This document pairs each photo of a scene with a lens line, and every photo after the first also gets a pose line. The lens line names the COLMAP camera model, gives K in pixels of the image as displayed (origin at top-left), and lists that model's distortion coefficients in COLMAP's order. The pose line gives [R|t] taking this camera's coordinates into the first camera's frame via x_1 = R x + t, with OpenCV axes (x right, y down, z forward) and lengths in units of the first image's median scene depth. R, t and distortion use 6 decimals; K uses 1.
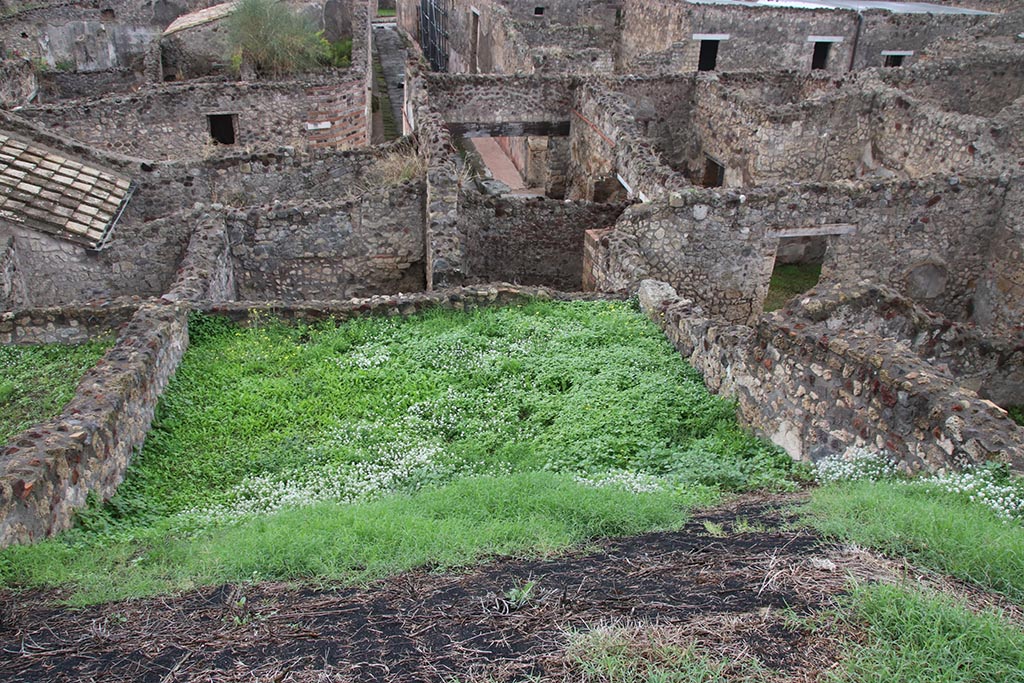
lens RADIAL K [[853.4, 0, 511.0], [0, 853.4, 343.8], [0, 0, 1]] dist [-0.148883, 0.151905]
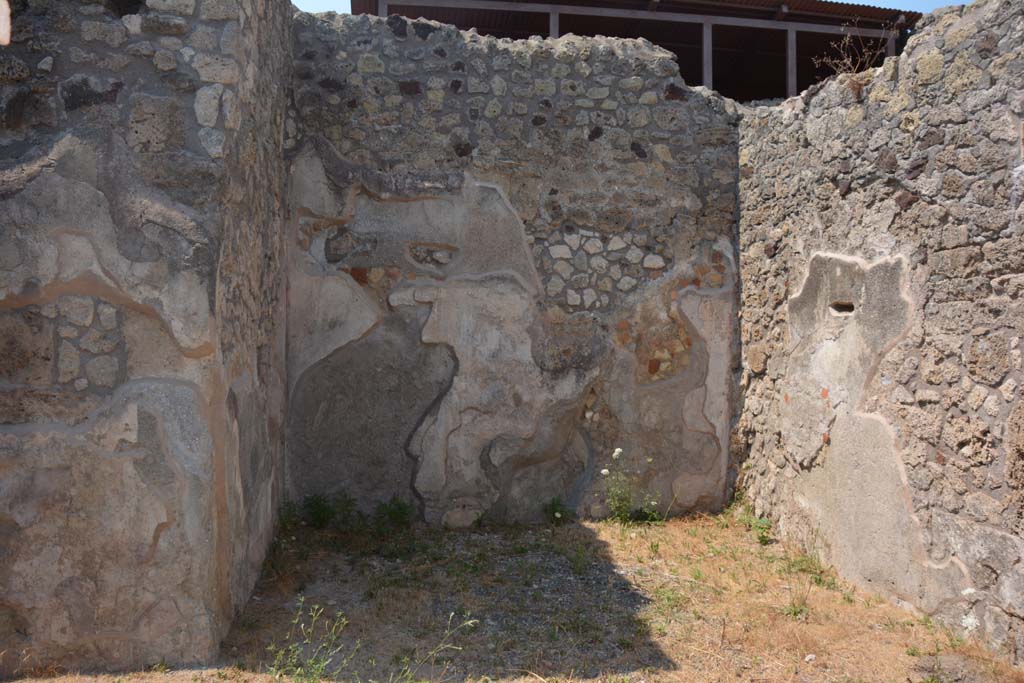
lens RADIAL K [[798.6, 0, 516.5], [0, 798.6, 346.3], [0, 0, 1]] dist [-0.157698, 0.118328]
pose [[0.111853, -0.052406, 0.992342, 0.150605], [0.445802, 0.895127, -0.002977, -0.183517], [-0.888116, 0.442721, 0.123485, 1.324800]]
